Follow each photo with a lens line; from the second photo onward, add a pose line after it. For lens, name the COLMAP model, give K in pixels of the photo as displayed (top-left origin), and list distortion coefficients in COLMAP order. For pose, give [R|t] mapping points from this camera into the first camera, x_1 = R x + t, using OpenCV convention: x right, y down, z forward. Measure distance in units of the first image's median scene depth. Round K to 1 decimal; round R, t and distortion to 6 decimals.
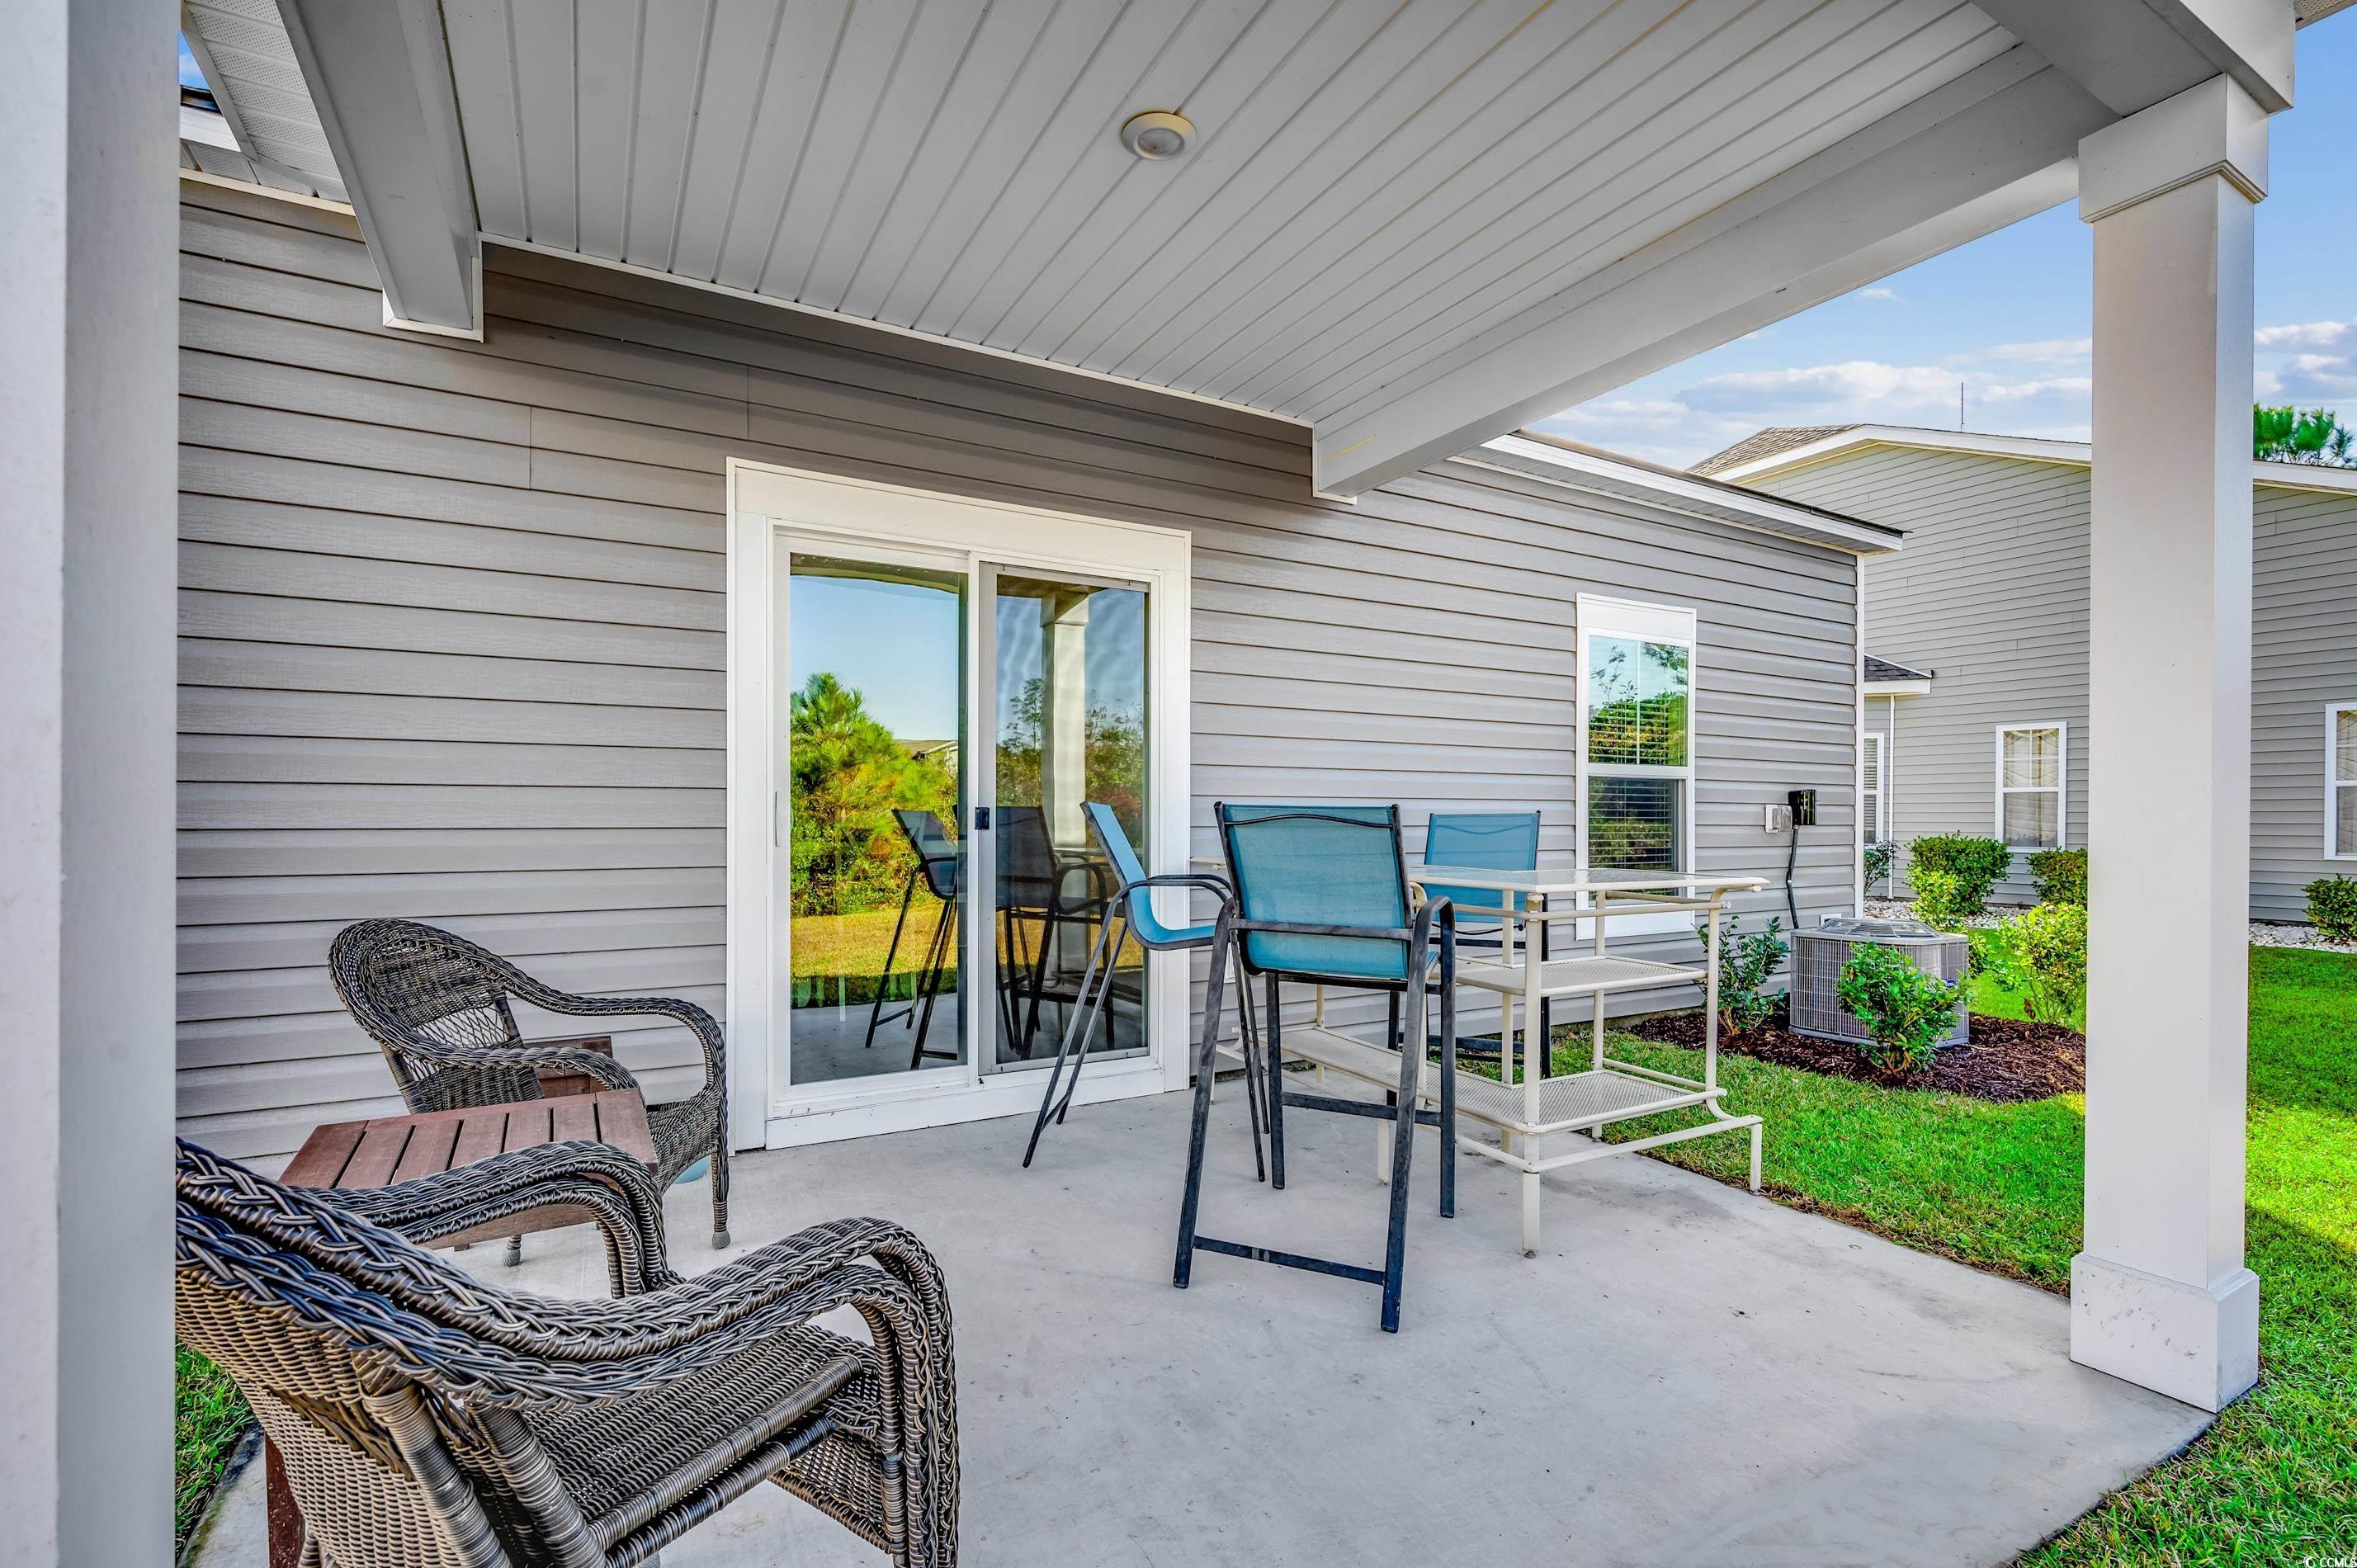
lens RADIAL K [[1047.8, 0, 1180.3], [0, 1047.8, 820.9], [0, 0, 1]] dist [-0.002264, -0.000437]
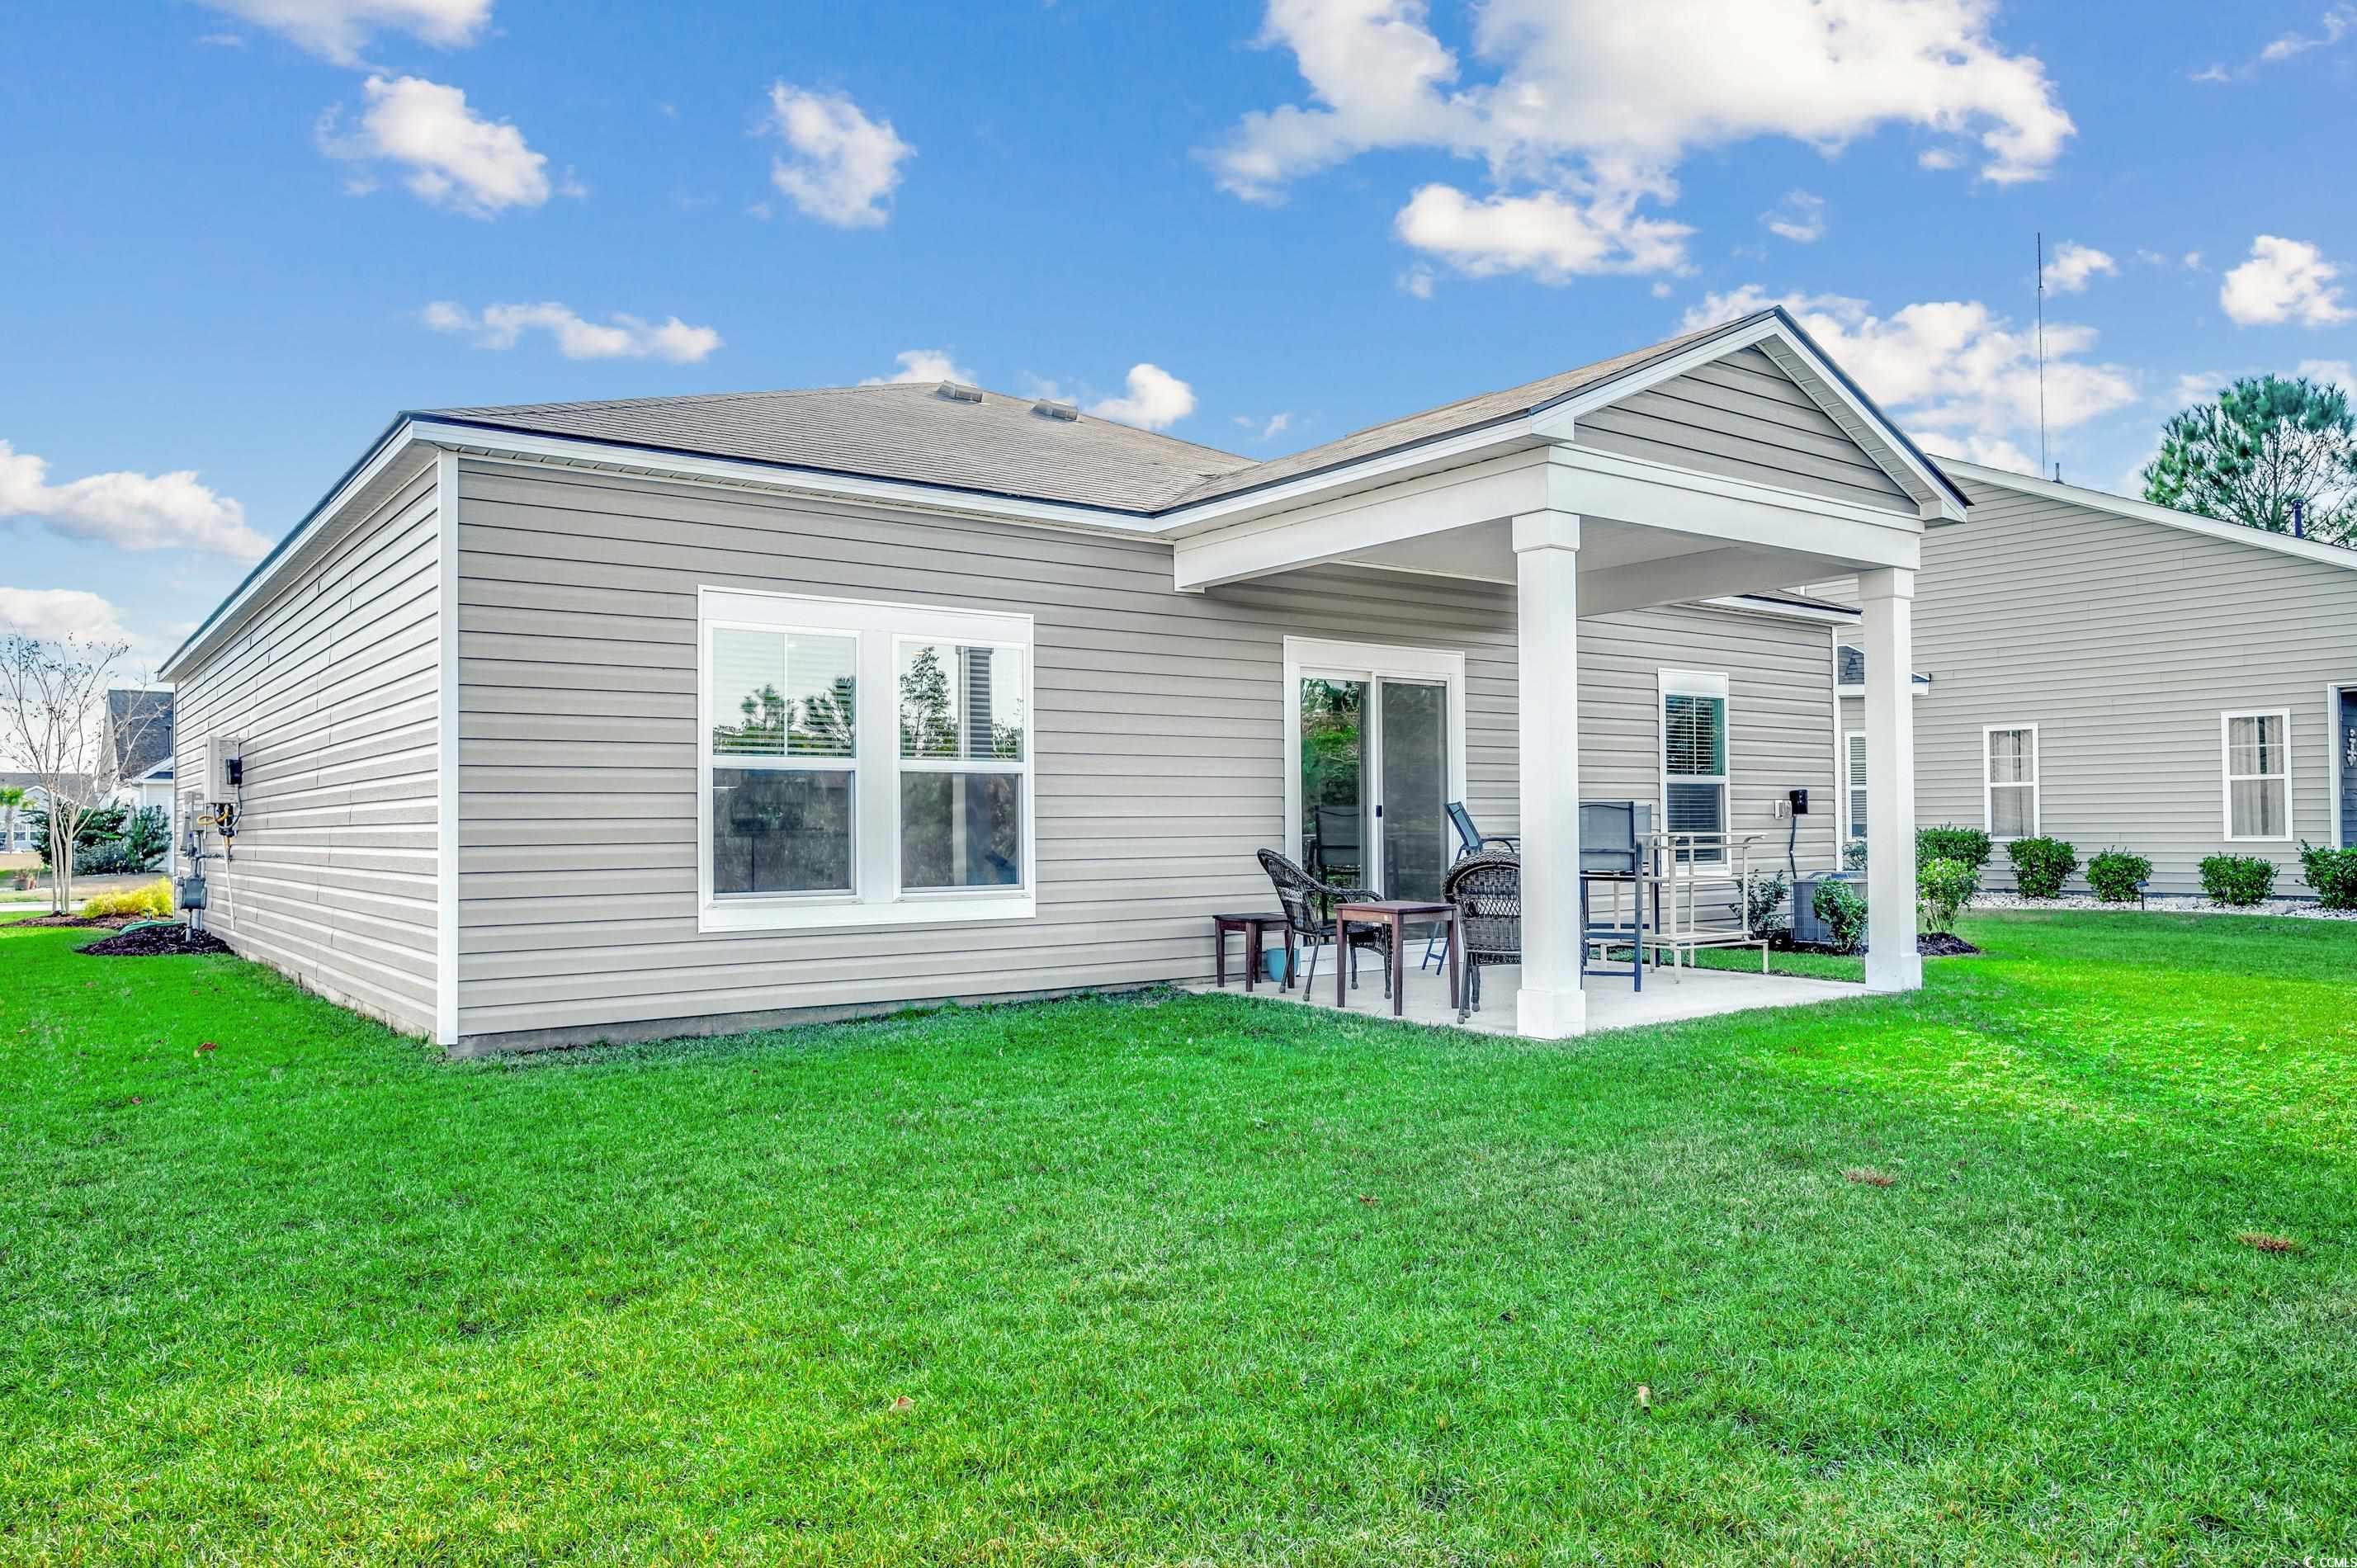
lens RADIAL K [[1568.1, 0, 1171.0], [0, 1568.1, 786.8], [0, 0, 1]] dist [0.005274, 0.003052]
pose [[0.992092, -0.008179, 0.125243, -0.599442], [0.011806, 0.999531, -0.028247, 0.019299], [-0.124953, 0.029503, 0.991724, -1.158602]]
